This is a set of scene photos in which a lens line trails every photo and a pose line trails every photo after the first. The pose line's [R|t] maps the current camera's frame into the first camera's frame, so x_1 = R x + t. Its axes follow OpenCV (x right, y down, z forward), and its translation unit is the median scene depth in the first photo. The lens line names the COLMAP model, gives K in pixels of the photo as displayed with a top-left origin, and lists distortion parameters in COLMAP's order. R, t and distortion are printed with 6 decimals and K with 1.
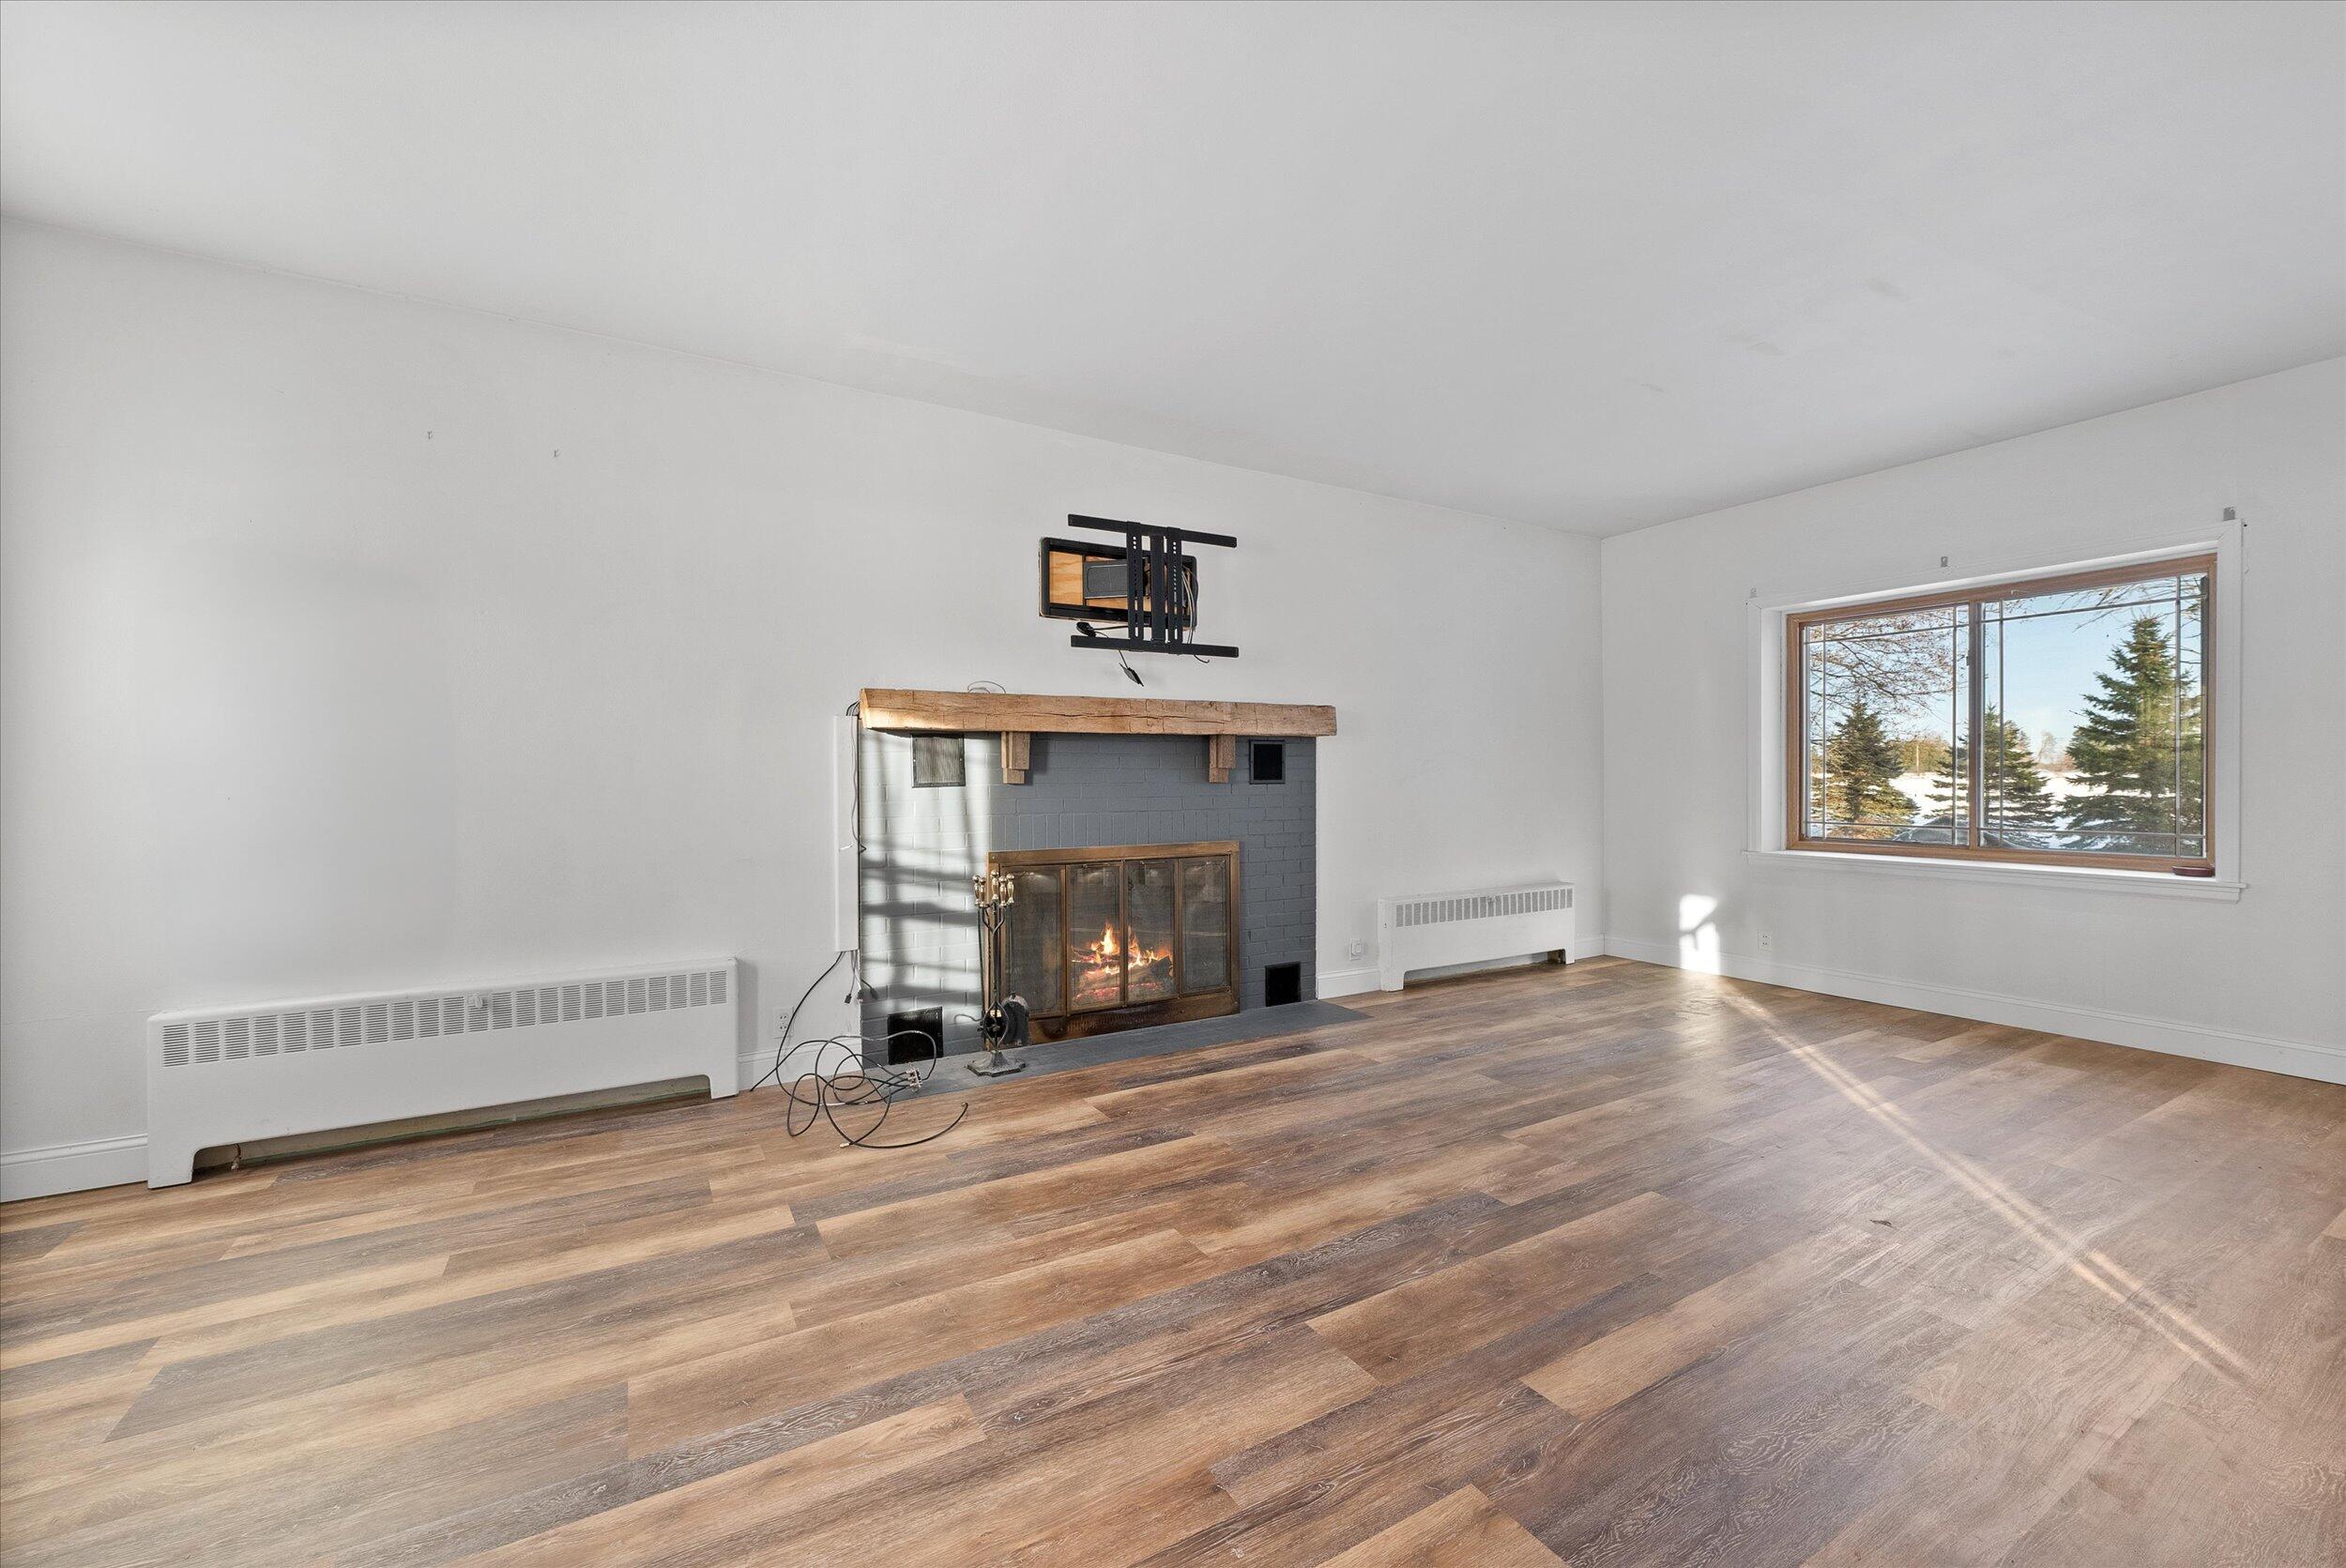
lens RADIAL K [[944.8, 0, 1175.2], [0, 944.8, 779.5], [0, 0, 1]] dist [-0.000057, -0.000027]
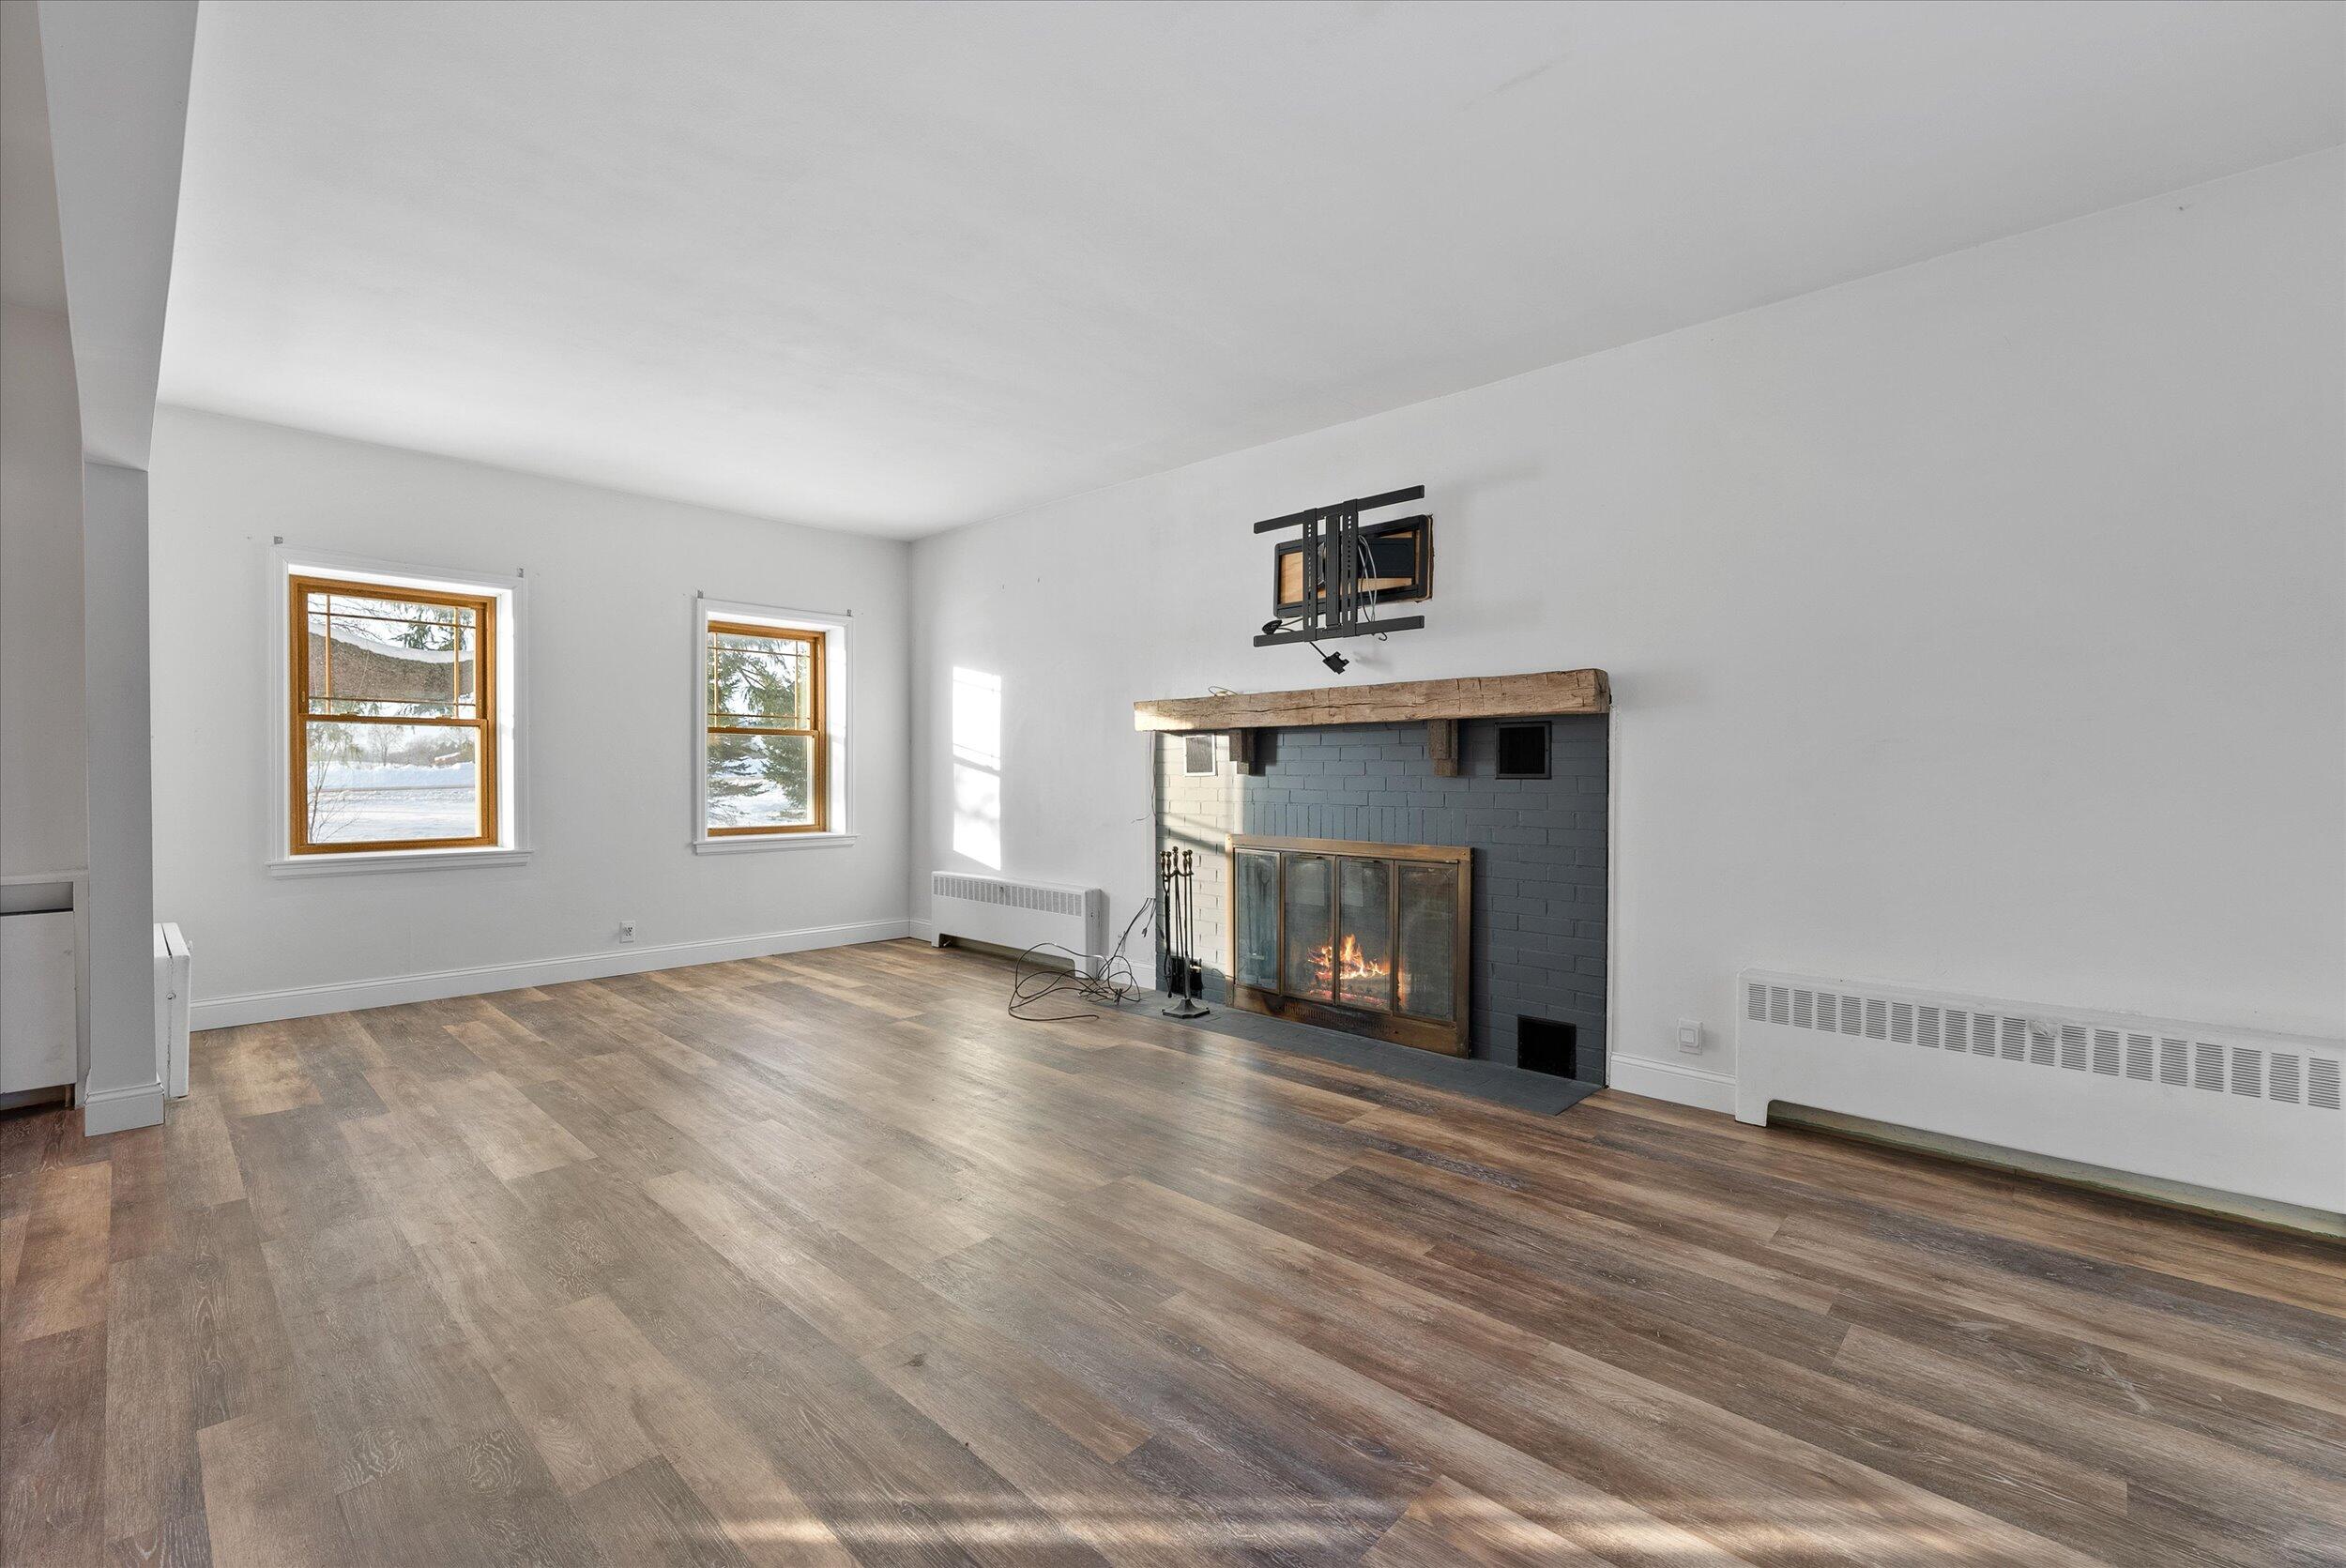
lens RADIAL K [[1015.5, 0, 1173.2], [0, 1015.5, 772.6], [0, 0, 1]] dist [0.000065, -0.000020]
pose [[0.274848, 0.010537, -0.961430, 0.922596], [-0.004955, 0.999942, 0.009542, -0.008026], [0.961475, 0.002142, 0.274885, 0.564281]]
